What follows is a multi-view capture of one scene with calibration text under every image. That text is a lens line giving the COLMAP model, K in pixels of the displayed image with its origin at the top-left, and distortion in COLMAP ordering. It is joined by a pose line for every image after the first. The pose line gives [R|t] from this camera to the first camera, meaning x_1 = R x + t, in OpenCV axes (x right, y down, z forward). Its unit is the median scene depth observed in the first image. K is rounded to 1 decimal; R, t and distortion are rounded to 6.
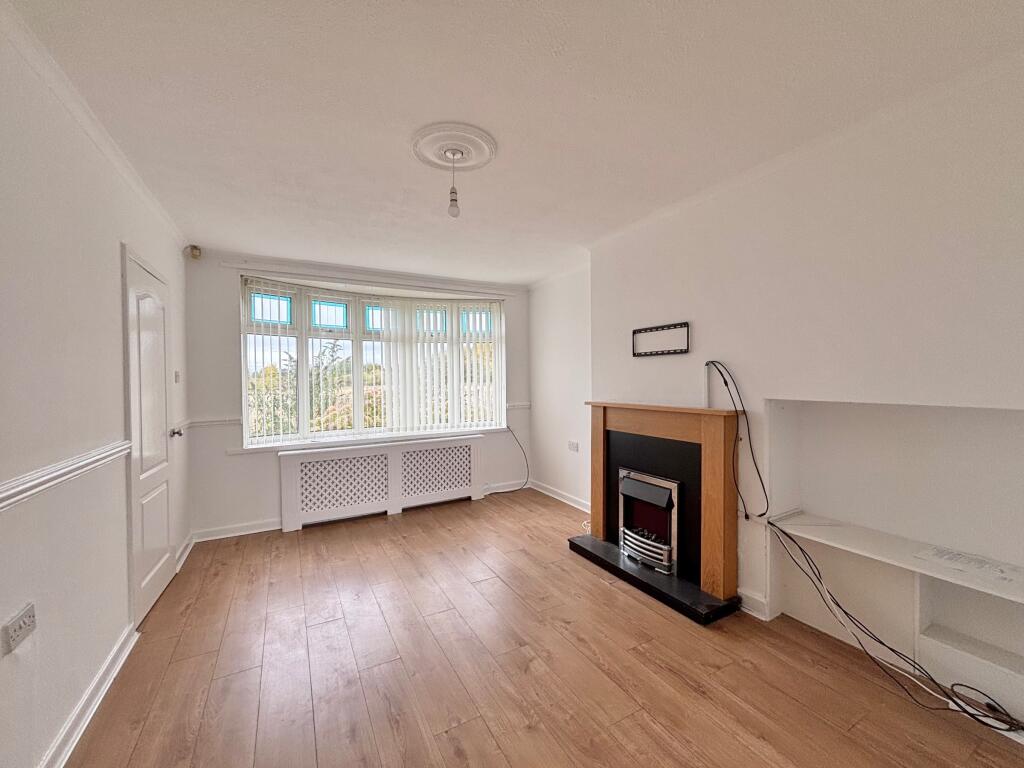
lens RADIAL K [[416.2, 0, 510.7], [0, 416.2, 382.2], [0, 0, 1]] dist [0.002174, 0.000662]
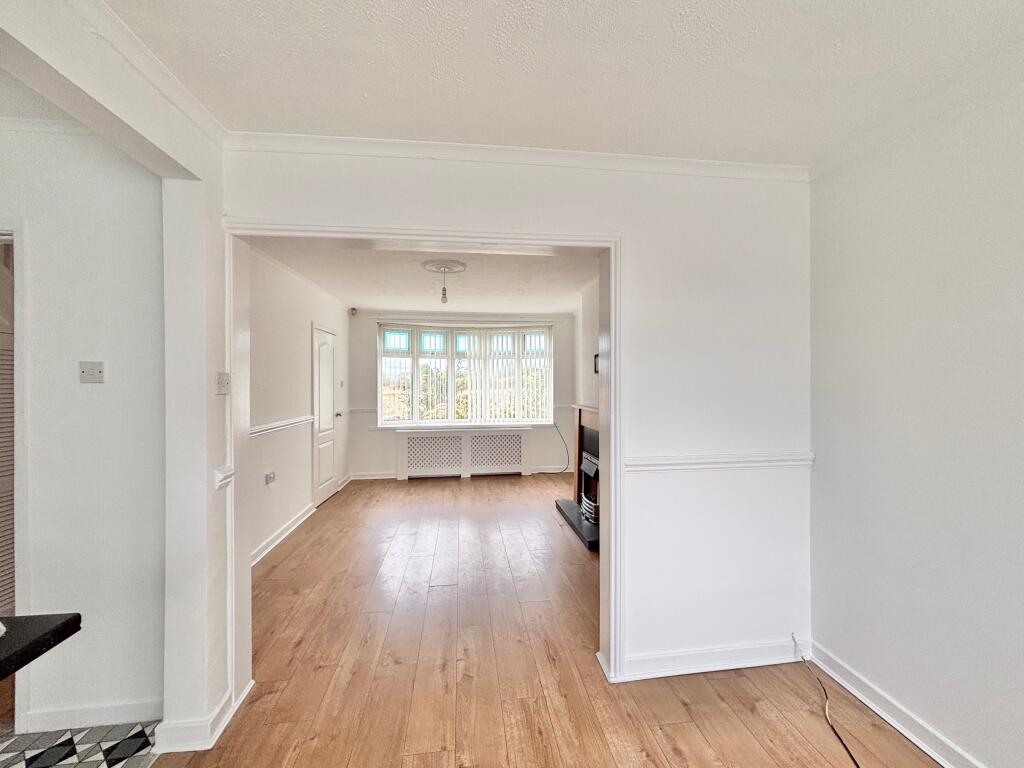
lens RADIAL K [[412.4, 0, 515.6], [0, 412.4, 383.4], [0, 0, 1]] dist [0.002215, 0.000445]
pose [[0.935245, 0.012143, -0.353793, 0.516640], [-0.012993, 0.999916, -0.000027, -0.024258], [0.353762, 0.004622, 0.935324, -0.389702]]
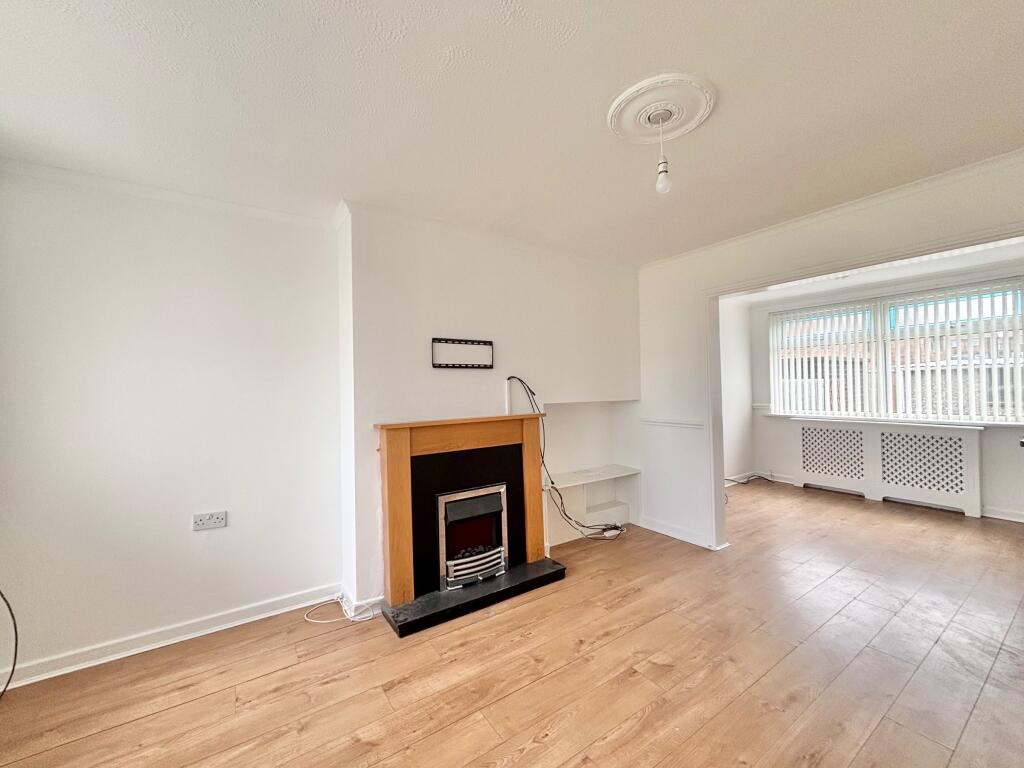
lens RADIAL K [[416.2, 0, 510.7], [0, 416.2, 382.2], [0, 0, 1]] dist [0.002174, 0.000662]
pose [[-0.096166, 0.030133, 0.994909, -0.586912], [0.032066, 0.999117, -0.027161, -0.000335], [-0.994849, 0.029291, -0.097048, 0.884238]]
